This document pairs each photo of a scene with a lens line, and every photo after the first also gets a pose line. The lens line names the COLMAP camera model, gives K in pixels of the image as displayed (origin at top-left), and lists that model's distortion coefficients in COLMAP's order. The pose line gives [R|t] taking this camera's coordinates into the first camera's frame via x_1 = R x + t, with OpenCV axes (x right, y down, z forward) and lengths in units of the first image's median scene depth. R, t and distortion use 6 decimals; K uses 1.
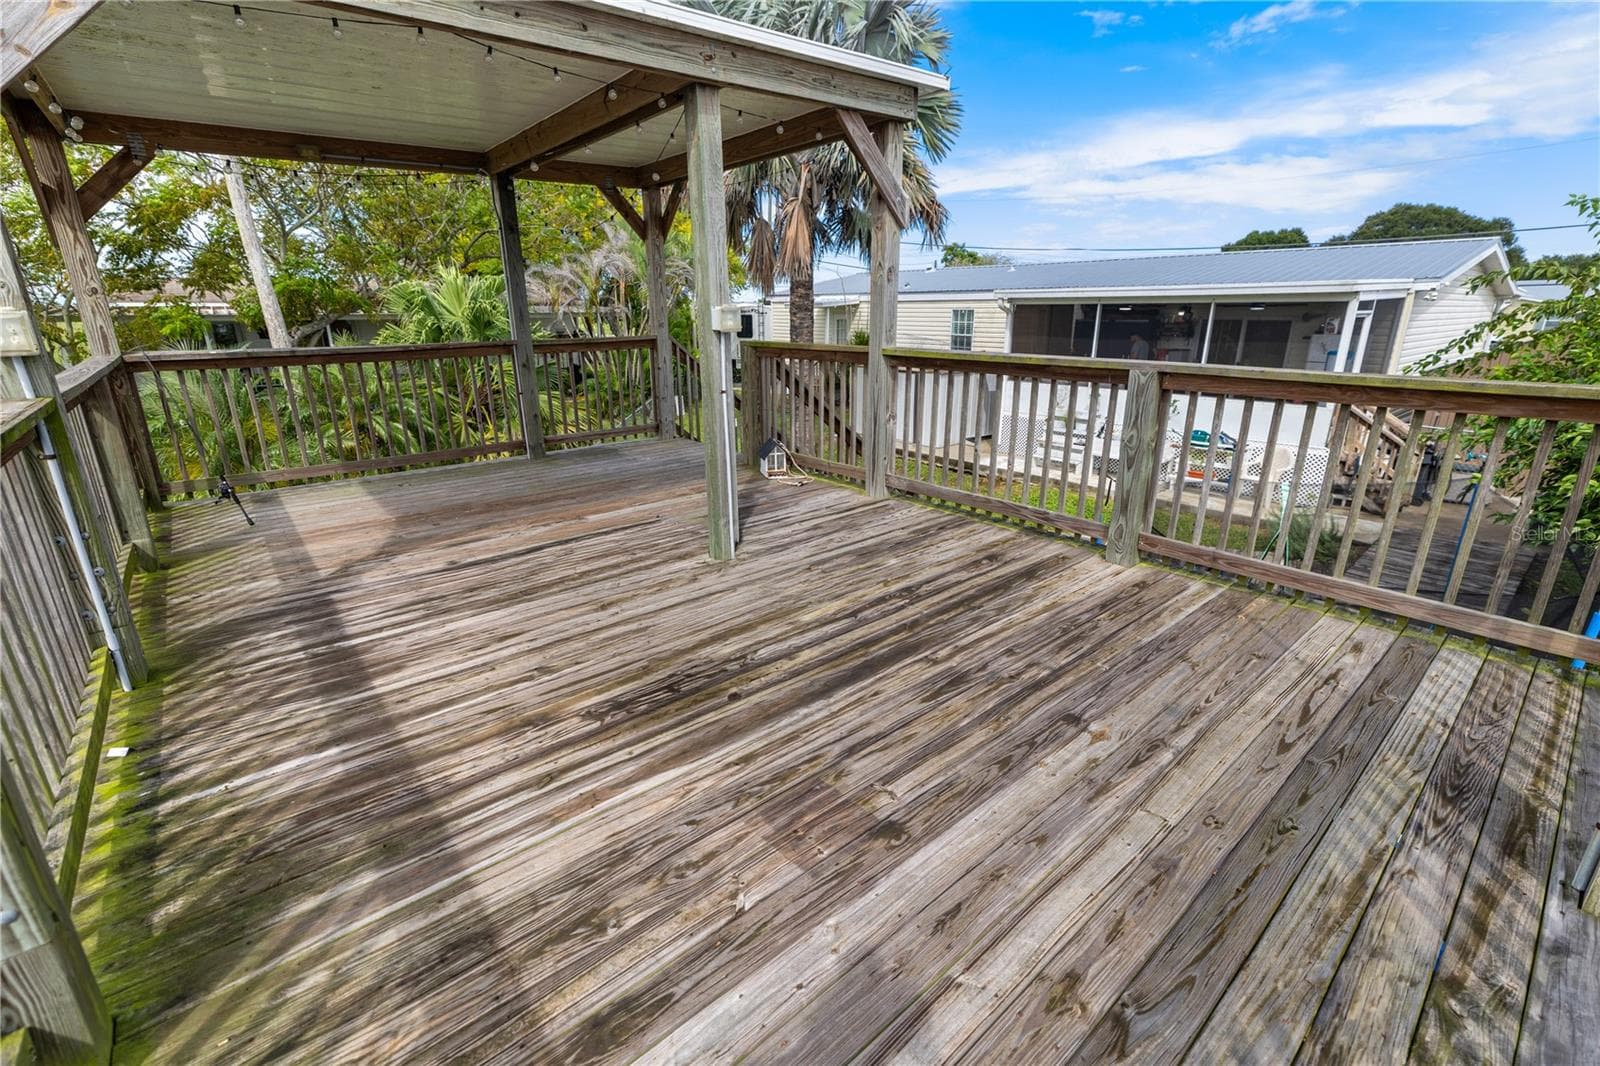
lens RADIAL K [[693.4, 0, 800.0], [0, 693.4, 533.0], [0, 0, 1]] dist [-0.000141, 0.000207]
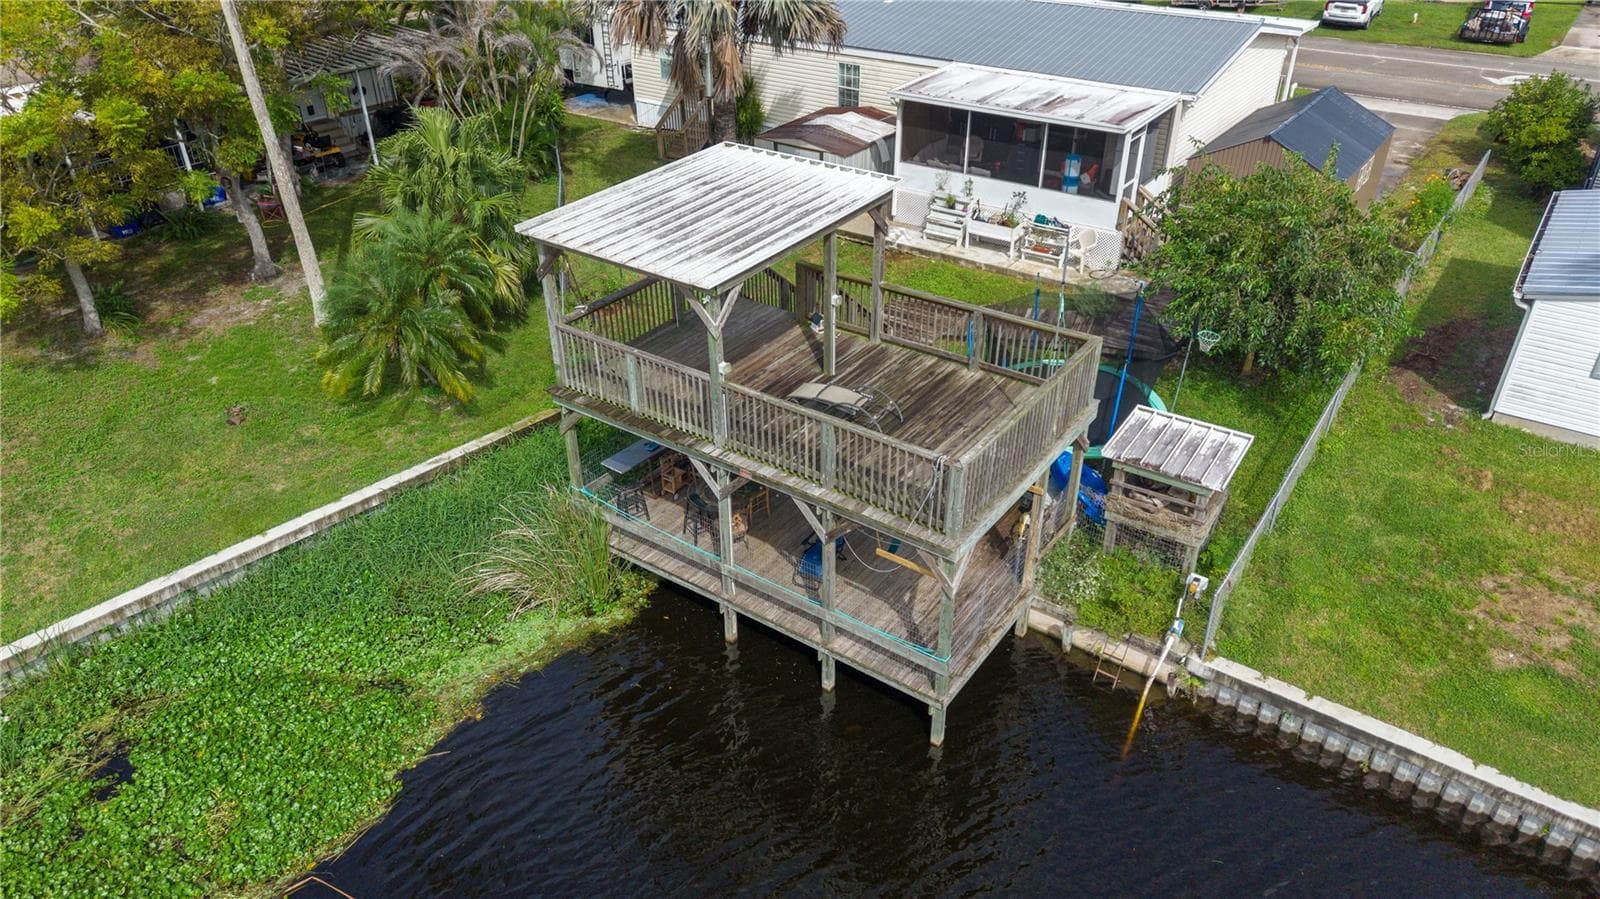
lens RADIAL K [[1075.7, 0, 800.0], [0, 1075.7, 449.5], [0, 0, 1]] dist [0.022297, 0.000169]
pose [[0.969391, -0.127435, 0.209861, -0.643394], [0.074801, 0.967408, 0.241923, -0.409589], [-0.233851, -0.218820, 0.947329, -1.657658]]
